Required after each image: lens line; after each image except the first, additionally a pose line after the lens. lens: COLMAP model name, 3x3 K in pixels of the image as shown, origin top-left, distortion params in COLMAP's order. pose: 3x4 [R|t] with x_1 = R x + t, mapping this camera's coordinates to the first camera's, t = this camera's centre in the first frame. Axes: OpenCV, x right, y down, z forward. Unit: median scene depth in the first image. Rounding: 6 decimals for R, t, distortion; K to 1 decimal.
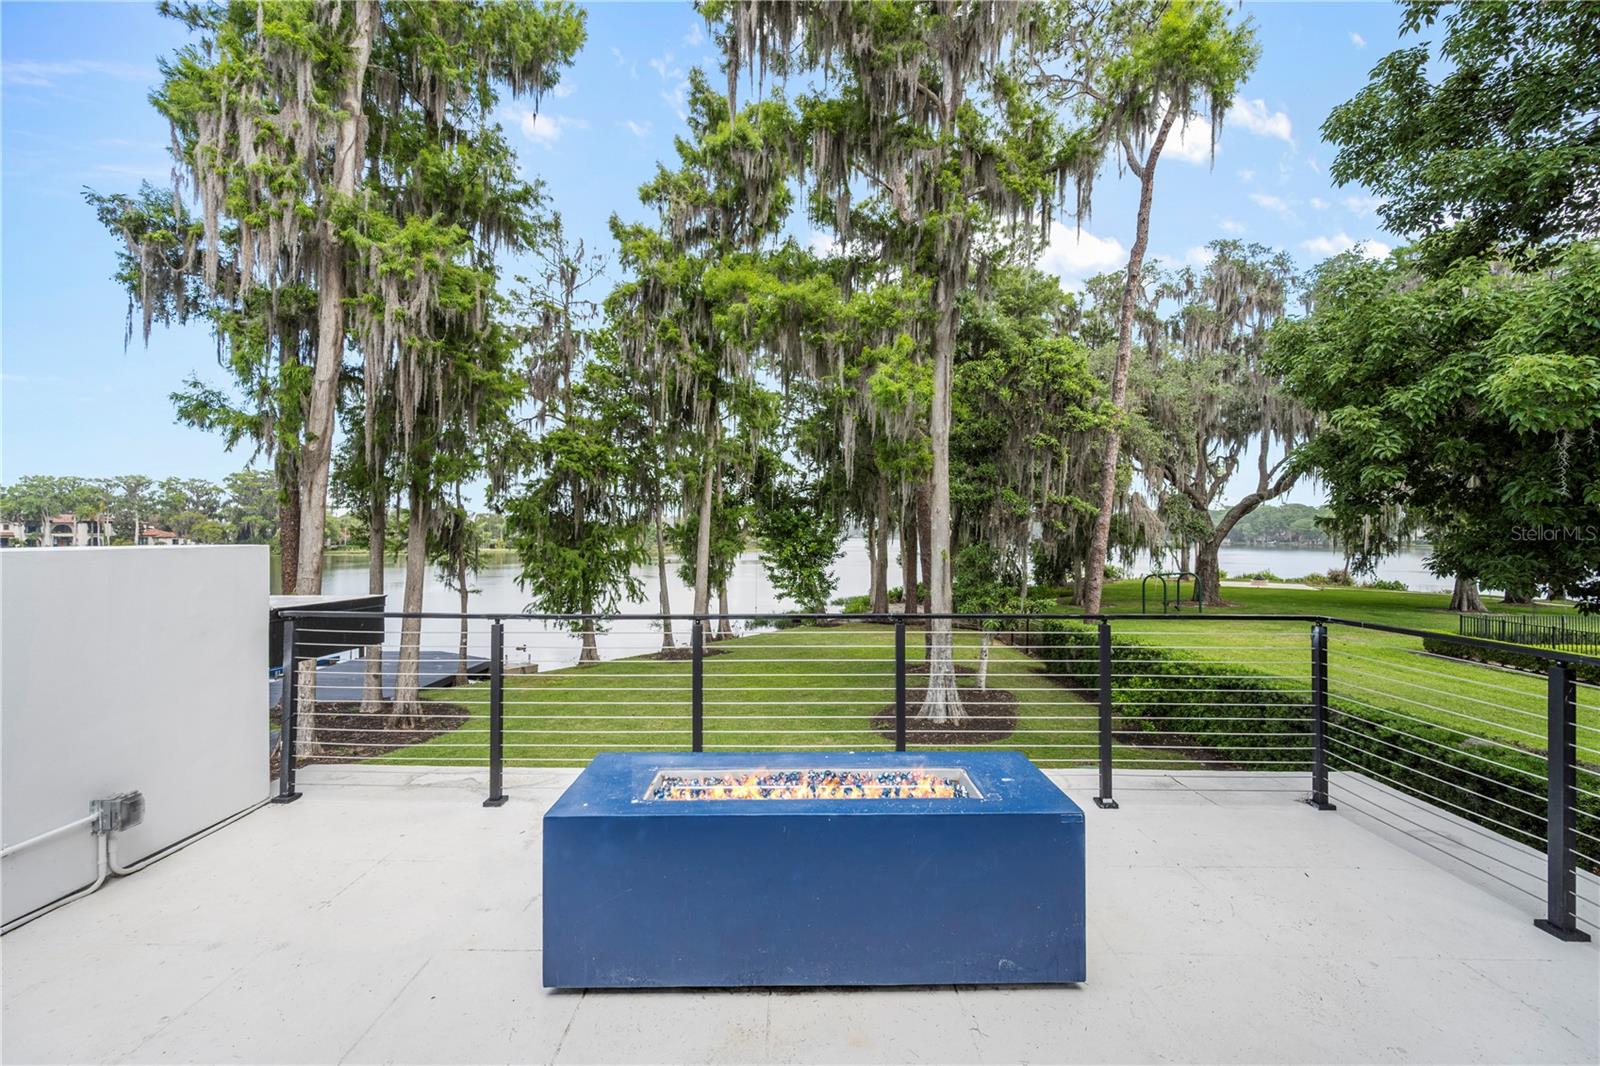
lens RADIAL K [[645.0, 0, 797.0], [0, 645.0, 534.9], [0, 0, 1]] dist [-0.000758, -0.000199]
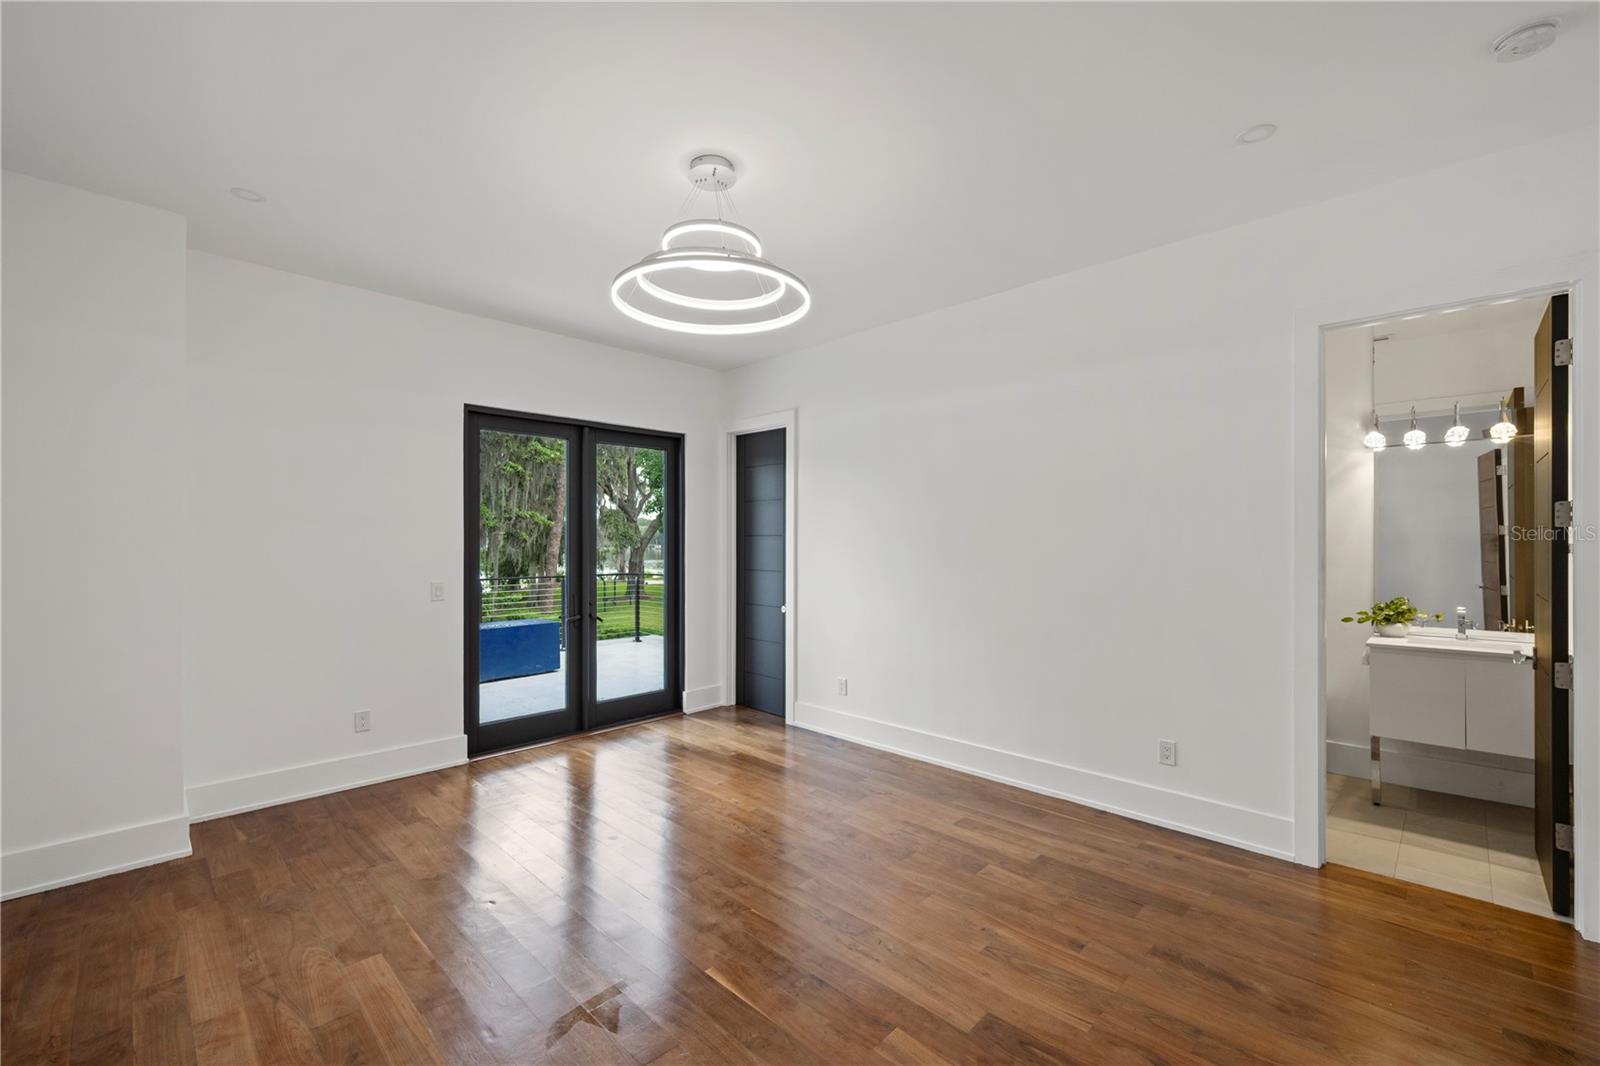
lens RADIAL K [[666.8, 0, 803.3], [0, 666.8, 538.1], [0, 0, 1]] dist [-0.002112, -0.000092]
pose [[0.694716, 0.002526, 0.719280, -0.068934], [0.001312, 0.999988, -0.004779, -0.000891], [-0.719283, 0.004264, 0.694704, -0.134663]]
